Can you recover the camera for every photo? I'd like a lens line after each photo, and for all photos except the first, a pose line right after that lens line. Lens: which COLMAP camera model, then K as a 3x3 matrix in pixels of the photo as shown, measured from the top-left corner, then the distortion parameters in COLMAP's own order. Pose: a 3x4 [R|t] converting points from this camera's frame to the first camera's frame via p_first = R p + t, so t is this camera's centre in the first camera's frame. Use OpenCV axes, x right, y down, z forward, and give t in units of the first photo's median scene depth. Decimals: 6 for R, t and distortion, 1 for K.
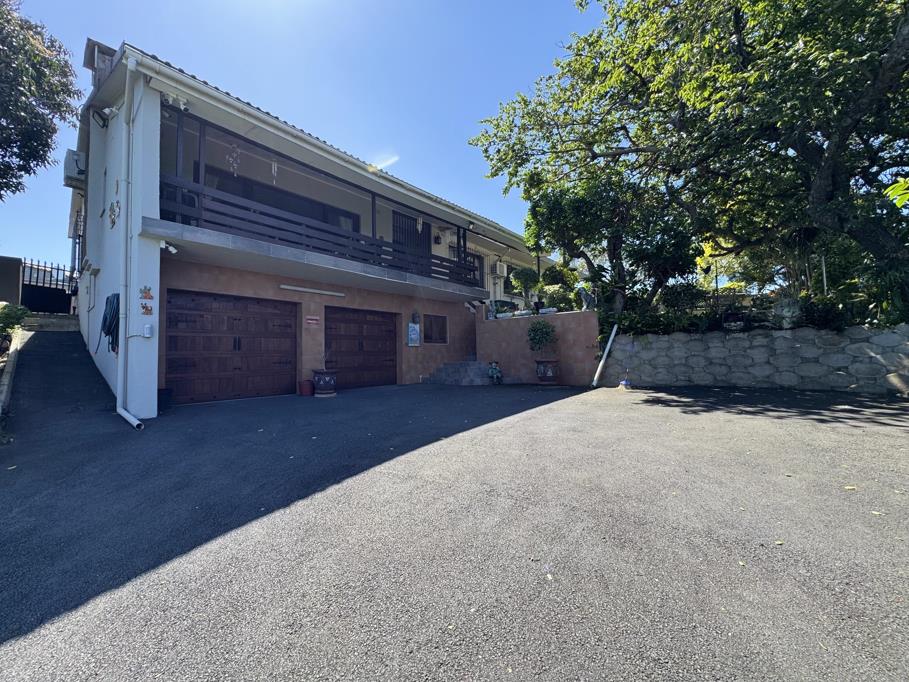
lens RADIAL K [[364.4, 0, 454.5], [0, 364.4, 341.0], [0, 0, 1]] dist [0.001473, 0.000027]
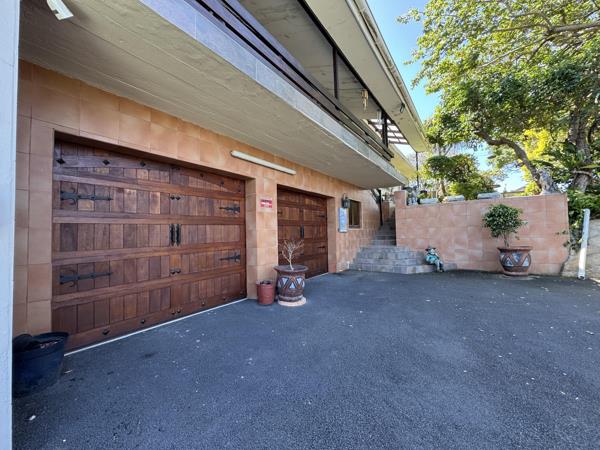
lens RADIAL K [[240.6, 0, 300.0], [0, 240.6, 225.0], [0, 0, 1]] dist [0.001473, 0.000027]
pose [[0.995487, -0.002170, 0.094878, -0.373981], [0.001432, 0.999968, 0.007849, -0.011747], [-0.094892, -0.007677, 0.995458, 0.493523]]
